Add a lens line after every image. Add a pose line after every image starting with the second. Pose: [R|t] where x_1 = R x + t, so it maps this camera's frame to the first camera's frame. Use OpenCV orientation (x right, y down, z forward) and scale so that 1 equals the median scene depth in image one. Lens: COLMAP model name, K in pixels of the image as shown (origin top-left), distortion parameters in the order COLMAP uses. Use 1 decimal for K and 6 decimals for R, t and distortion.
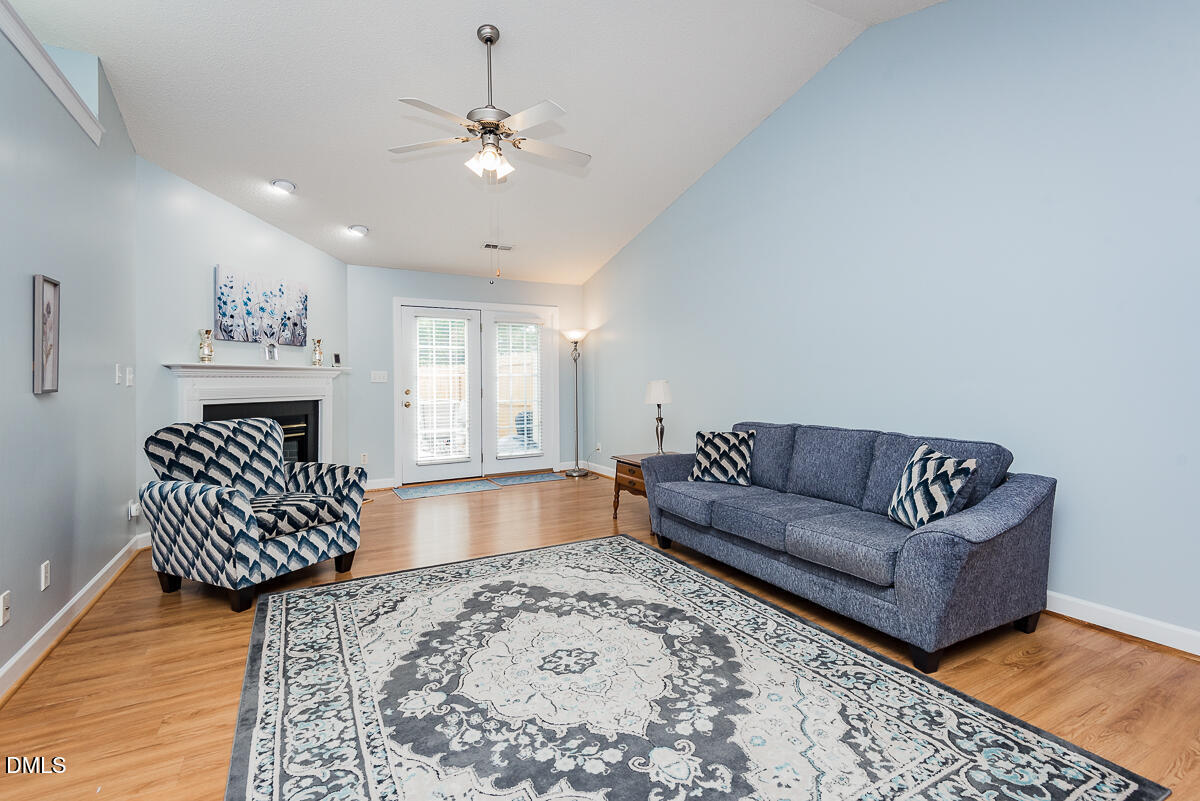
lens RADIAL K [[566.2, 0, 598.6], [0, 566.2, 376.1], [0, 0, 1]] dist [0.029812, -0.015192]
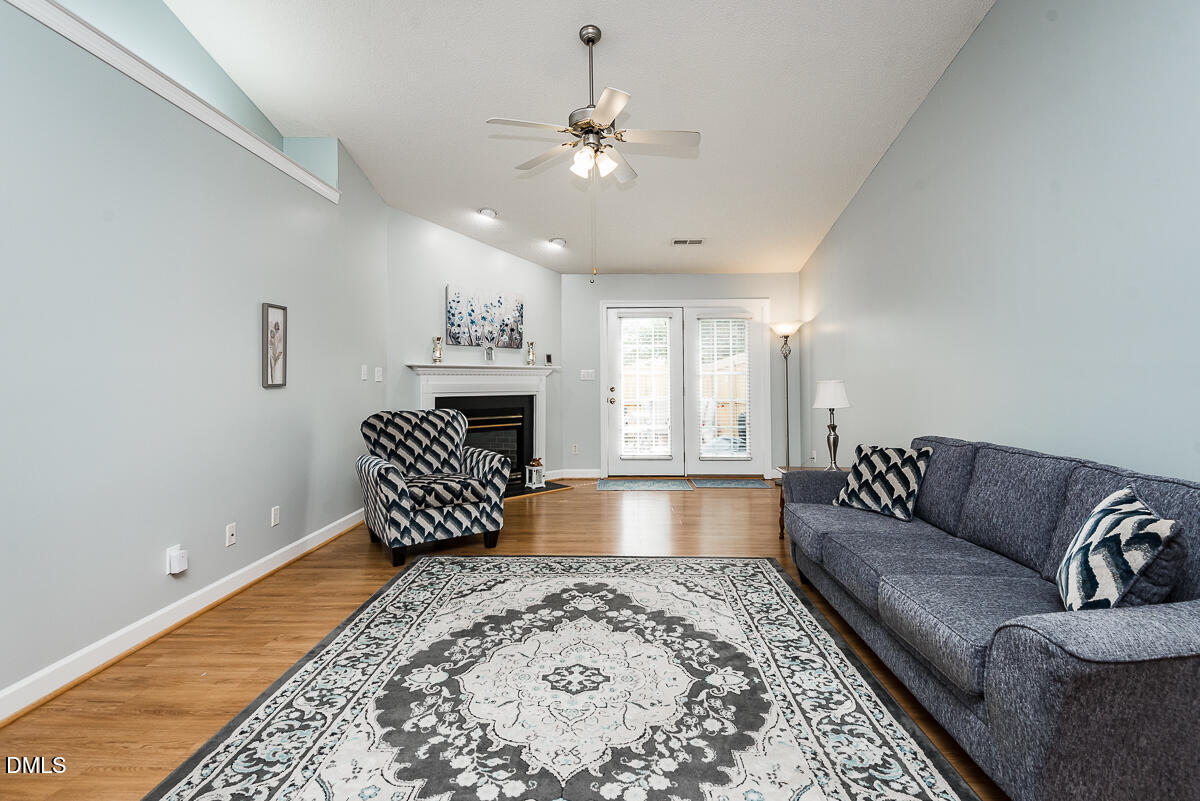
lens RADIAL K [[566.2, 0, 586.3], [0, 566.2, 368.8], [0, 0, 1]] dist [0.029812, -0.015192]
pose [[0.861973, -0.002962, -0.506945, 0.321529], [-0.001334, 0.999966, -0.008110, -0.002666], [0.506952, 0.007667, 0.861940, 0.140254]]
